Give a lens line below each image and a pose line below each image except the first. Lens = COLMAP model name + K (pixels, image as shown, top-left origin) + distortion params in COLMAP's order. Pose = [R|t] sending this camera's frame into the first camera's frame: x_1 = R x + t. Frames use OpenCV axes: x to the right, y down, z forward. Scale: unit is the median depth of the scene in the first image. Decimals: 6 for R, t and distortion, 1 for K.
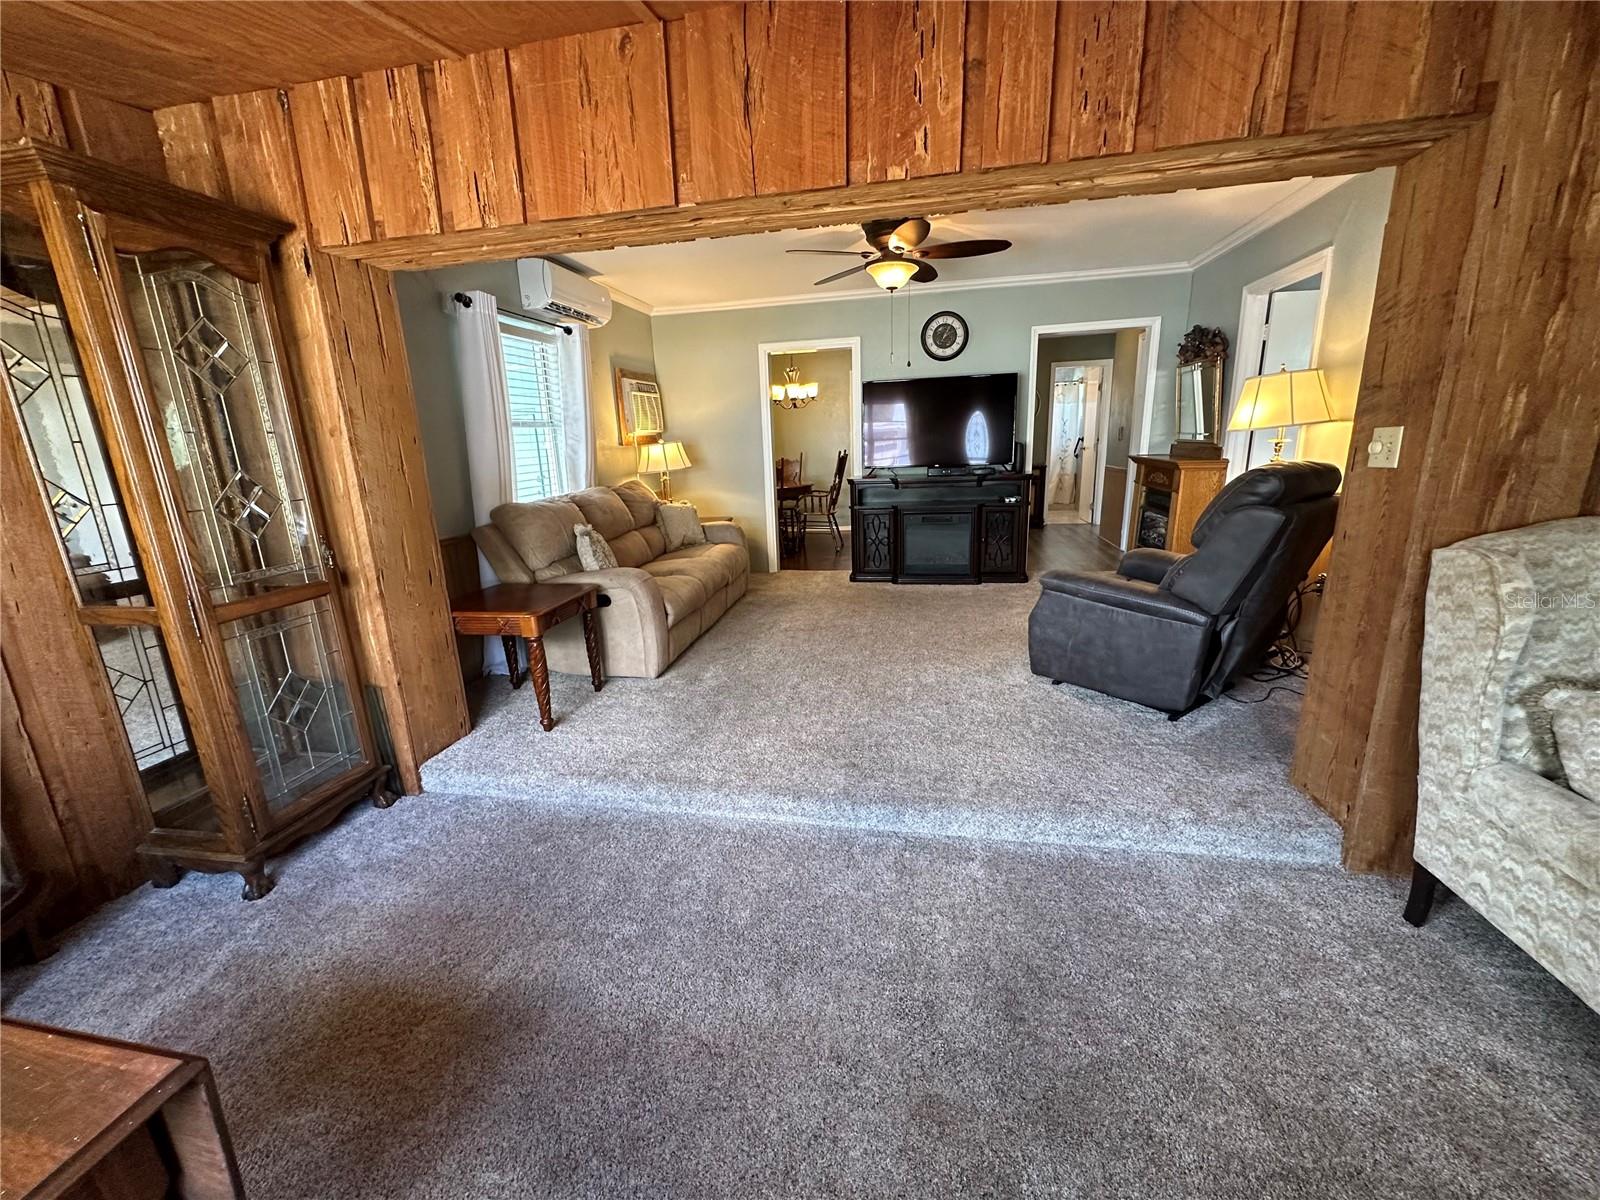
lens RADIAL K [[639.2, 0, 800.0], [0, 639.2, 600.0], [0, 0, 1]] dist [-0.002912, 0.000550]
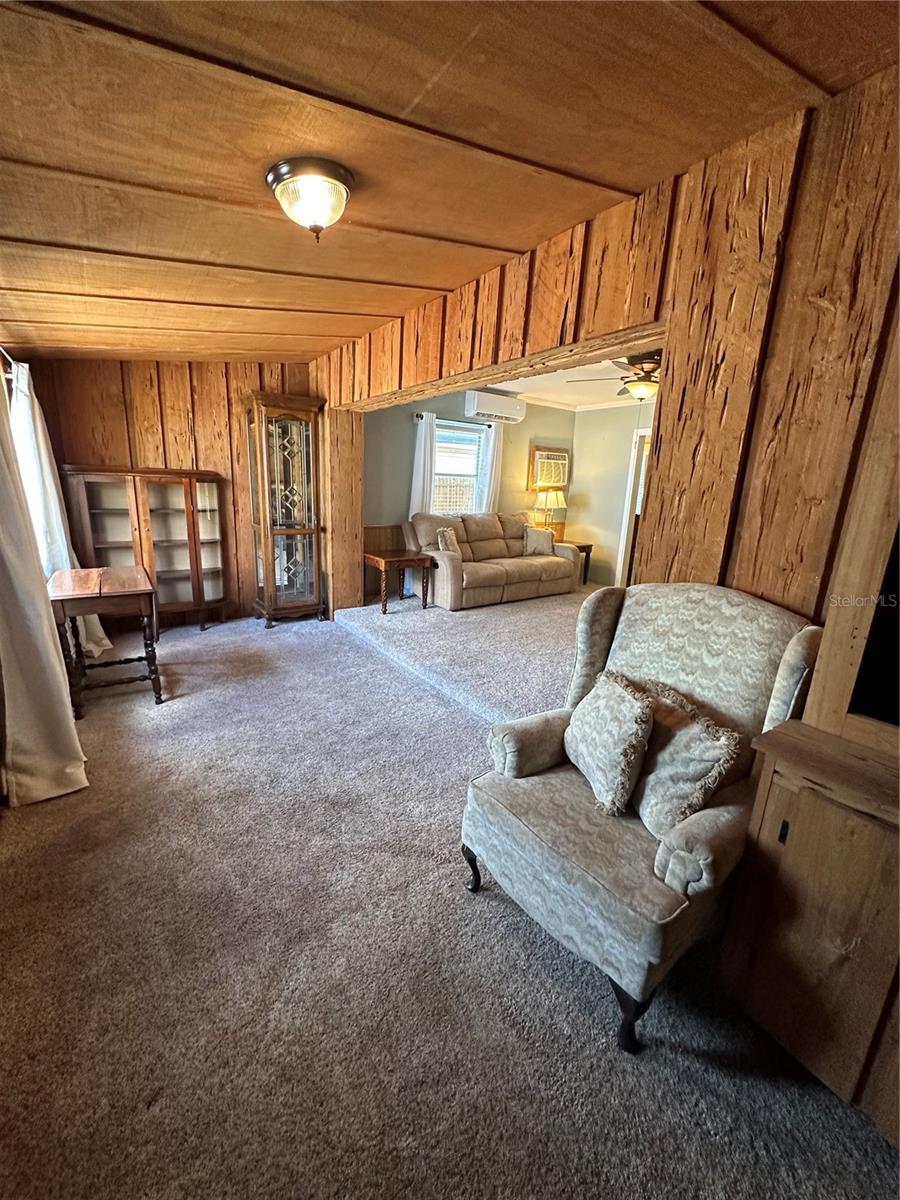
lens RADIAL K [[479.4, 0, 450.0], [0, 479.4, 600.0], [0, 0, 1]] dist [-0.002912, 0.000550]
pose [[0.722086, 0.227256, -0.653412, 0.857051], [-0.234803, 0.968947, 0.077518, -0.024829], [0.650738, 0.097449, 0.753023, -0.099694]]
